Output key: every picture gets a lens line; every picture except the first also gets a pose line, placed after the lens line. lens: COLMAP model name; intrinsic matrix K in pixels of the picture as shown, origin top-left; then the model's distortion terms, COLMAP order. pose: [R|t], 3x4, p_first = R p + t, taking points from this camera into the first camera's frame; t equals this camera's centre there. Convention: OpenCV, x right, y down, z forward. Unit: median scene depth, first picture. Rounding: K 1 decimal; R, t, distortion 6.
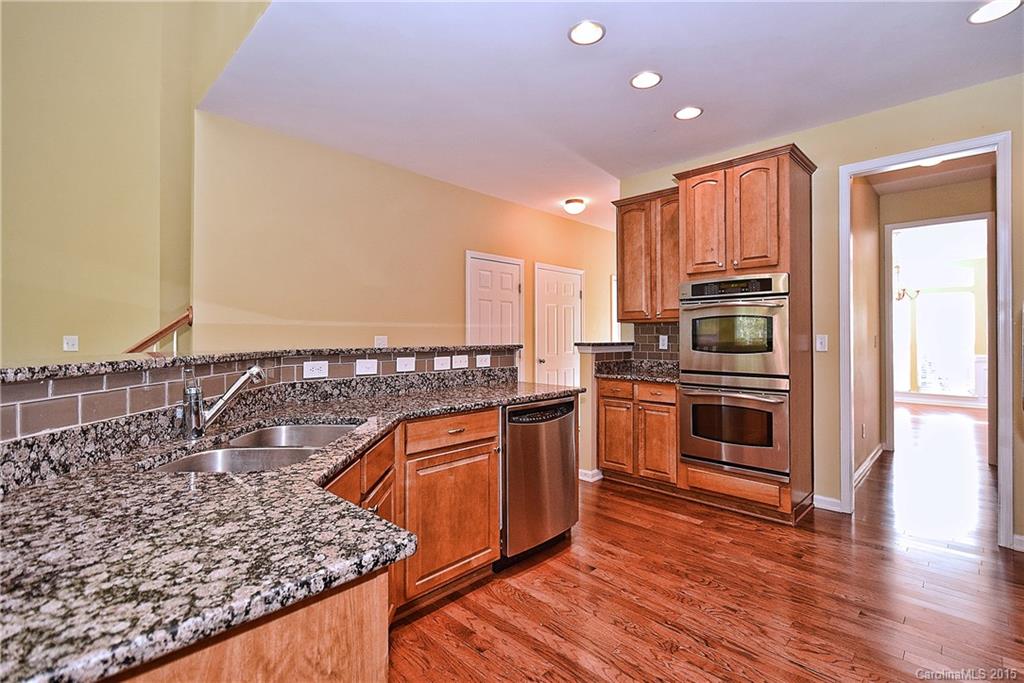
lens RADIAL K [[494.0, 0, 502.6], [0, 494.0, 326.3], [0, 0, 1]] dist [-0.010148, -0.000011]
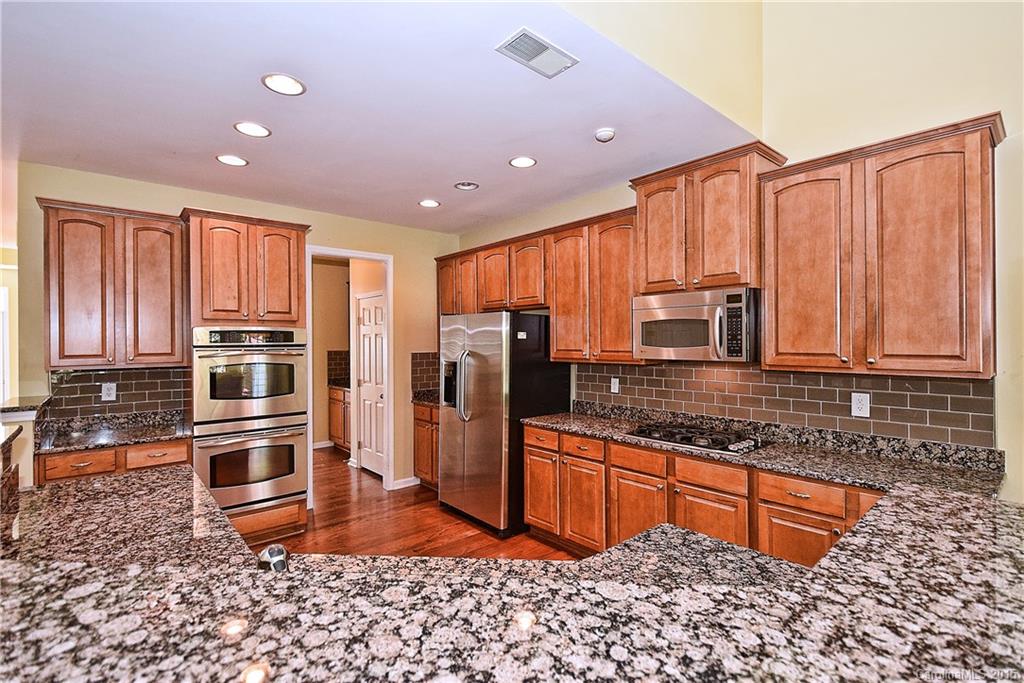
lens RADIAL K [[464.8, 0, 525.3], [0, 464.8, 342.5], [0, 0, 1]] dist [0.008837, -0.004718]
pose [[0.084358, -0.001584, 0.996434, -0.563874], [-0.010652, 0.999940, 0.002491, -0.085408], [-0.996379, -0.010824, 0.084336, 0.371139]]
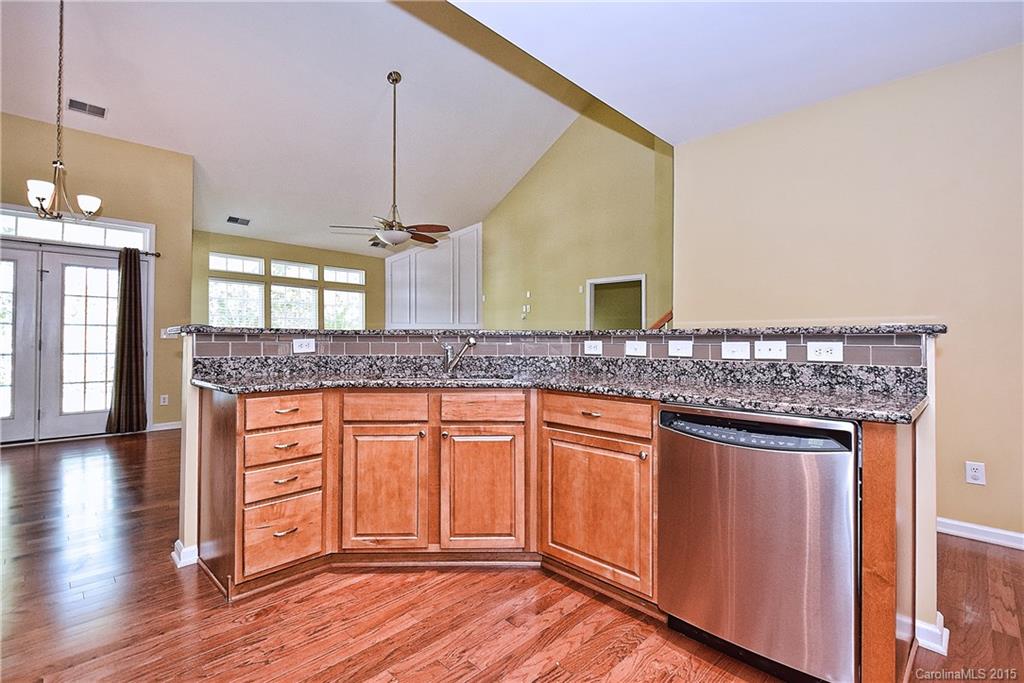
lens RADIAL K [[464.8, 0, 522.9], [0, 464.8, 337.0], [0, 0, 1]] dist [0.008837, -0.004718]
pose [[-0.009072, -0.010800, -0.999901, 0.584242], [0.011558, 0.999874, -0.010905, 0.057092], [0.999892, -0.011656, -0.008946, 0.663576]]
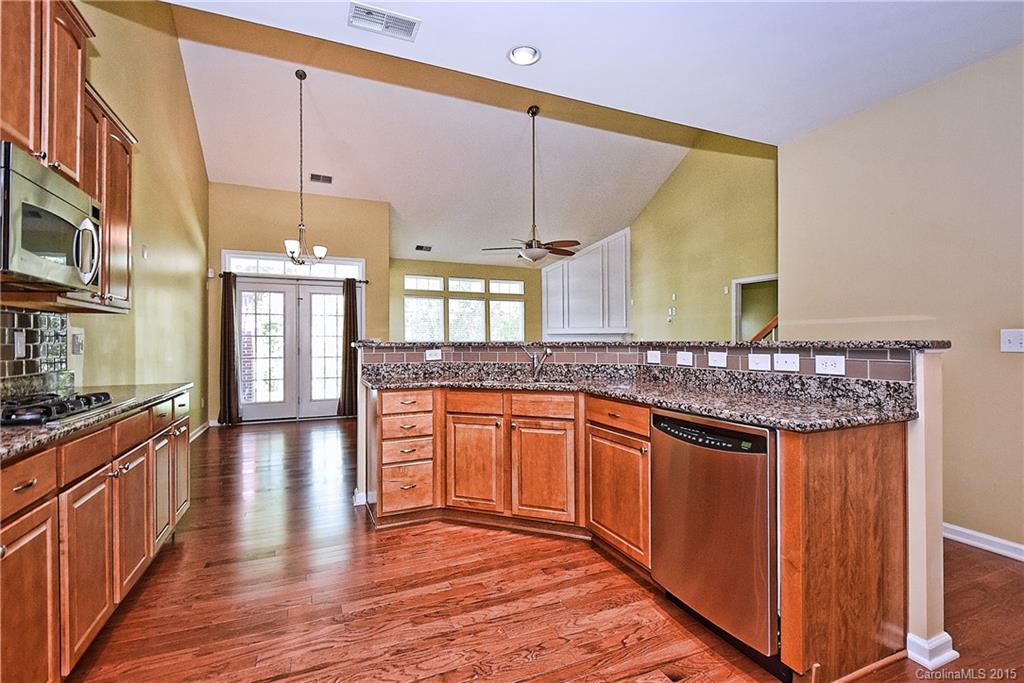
lens RADIAL K [[464.8, 0, 532.3], [0, 464.8, 349.3], [0, 0, 1]] dist [0.008837, -0.004718]
pose [[-0.370441, 0.017584, -0.928690, 0.705406], [0.020109, 0.999738, 0.010908, 0.037468], [0.928638, -0.014635, -0.370697, 0.915260]]
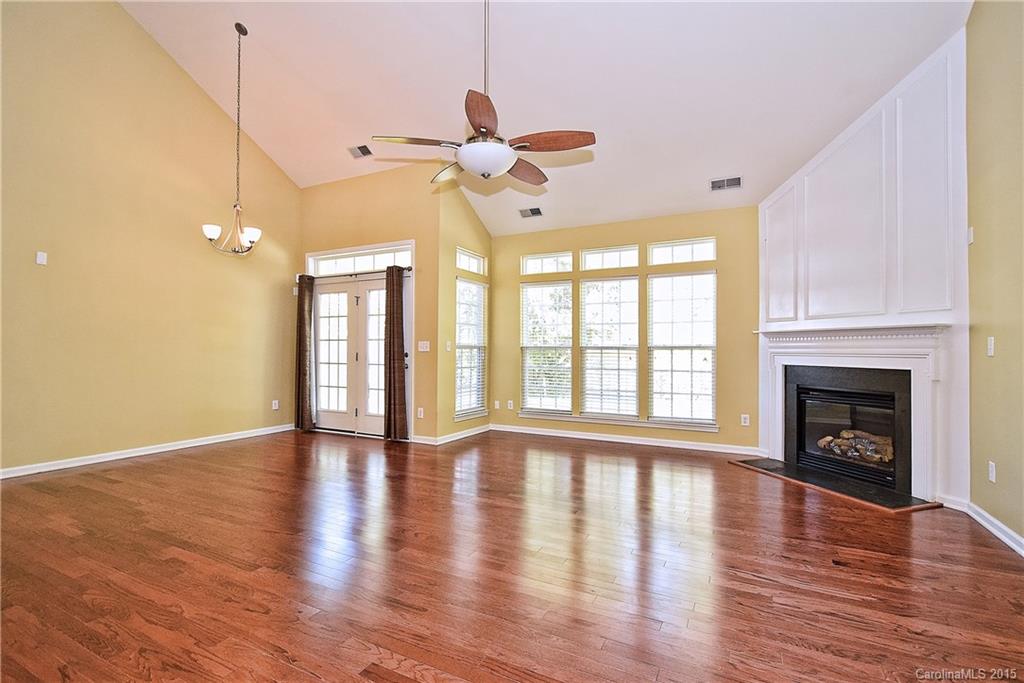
lens RADIAL K [[464.8, 0, 517.0], [0, 464.8, 347.6], [0, 0, 1]] dist [0.008837, -0.004718]
pose [[-0.960793, -0.005718, -0.277207, -1.165385], [0.000783, 0.999727, -0.023336, 0.056171], [0.277265, -0.022638, -0.960527, 1.120978]]
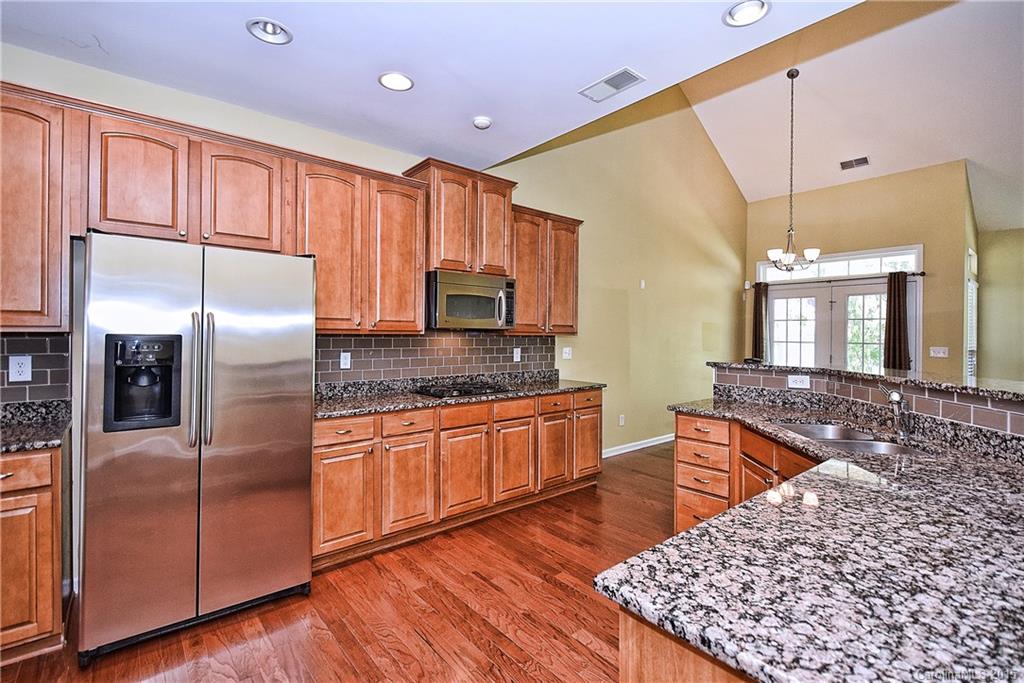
lens RADIAL K [[464.8, 0, 501.4], [0, 464.8, 338.0], [0, 0, 1]] dist [0.008837, -0.004718]
pose [[-0.991758, -0.008149, 0.127864, 0.185946], [-0.009158, 0.999931, -0.007304, -0.019328], [-0.127796, -0.008415, -0.991765, 1.285644]]
